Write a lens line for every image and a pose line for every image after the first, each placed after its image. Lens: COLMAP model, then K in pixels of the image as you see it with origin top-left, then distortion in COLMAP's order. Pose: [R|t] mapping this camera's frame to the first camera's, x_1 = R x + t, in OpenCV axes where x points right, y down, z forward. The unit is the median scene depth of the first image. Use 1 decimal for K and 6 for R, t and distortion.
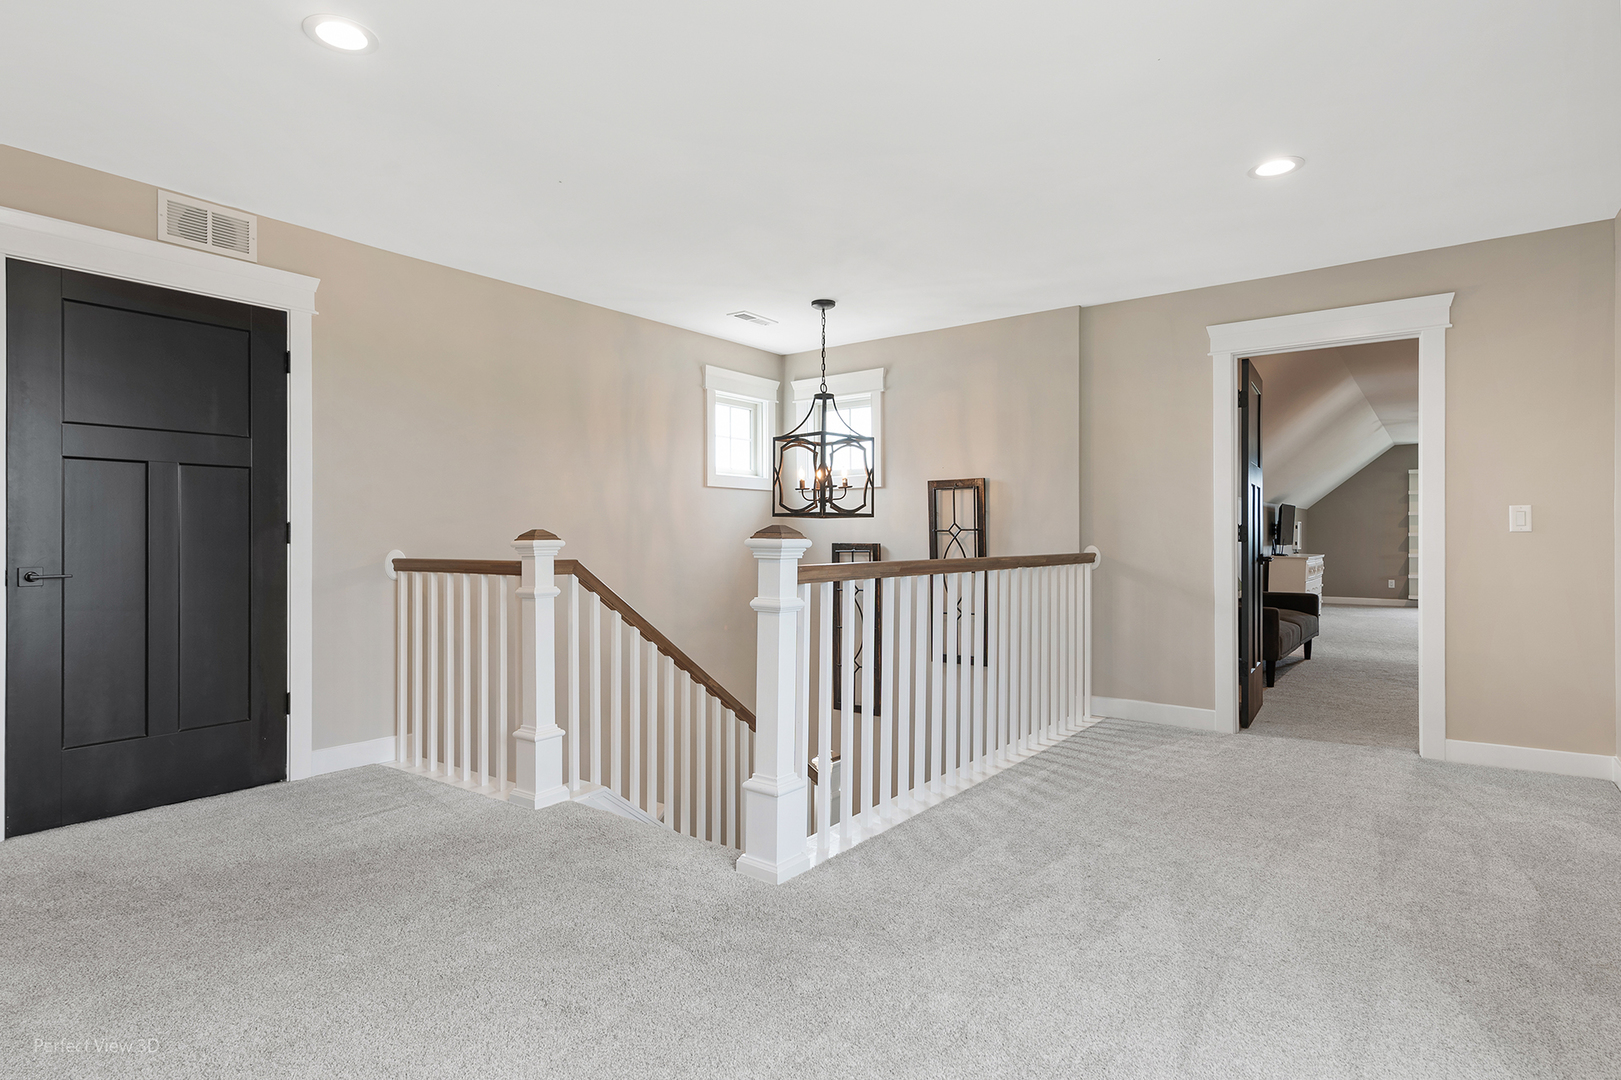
lens RADIAL K [[851.9, 0, 805.9], [0, 851.9, 532.6], [0, 0, 1]] dist [0.016085, -0.014525]
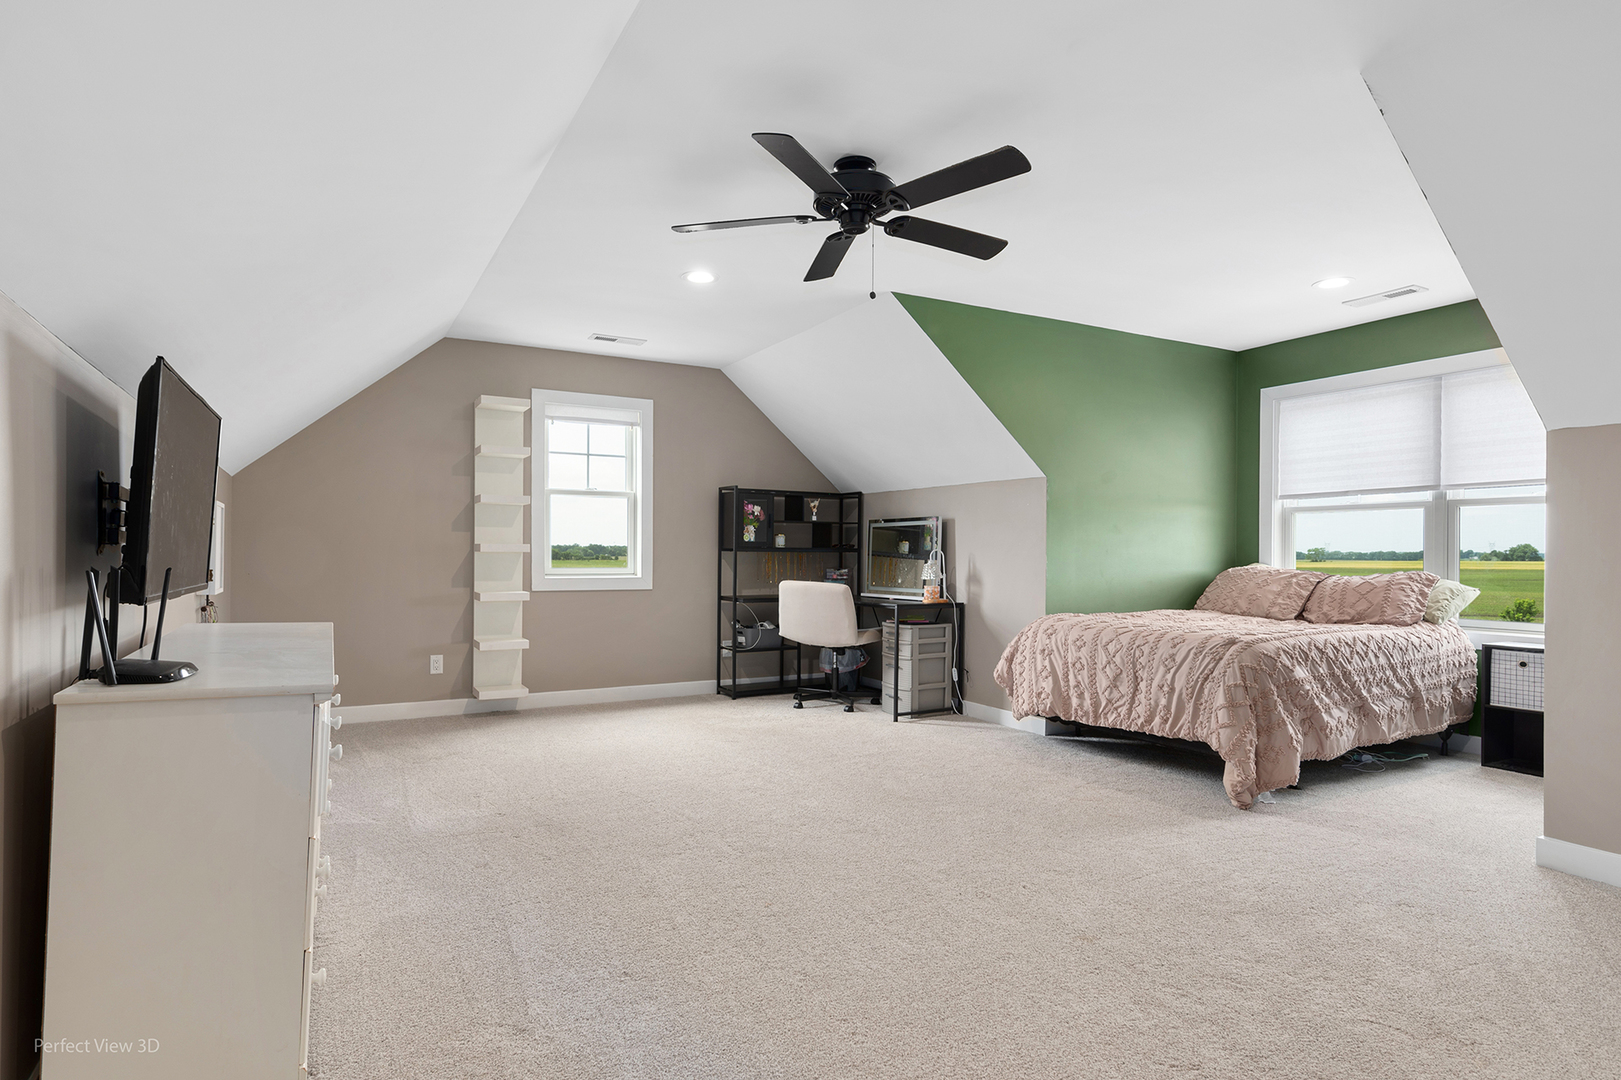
lens RADIAL K [[851.9, 0, 805.9], [0, 851.9, 532.6], [0, 0, 1]] dist [0.016085, -0.014525]
pose [[0.396904, 0.021498, 0.917608, 0.420983], [-0.003447, 0.999754, -0.021931, 0.004272], [-0.917854, 0.005541, 0.396881, 0.758100]]
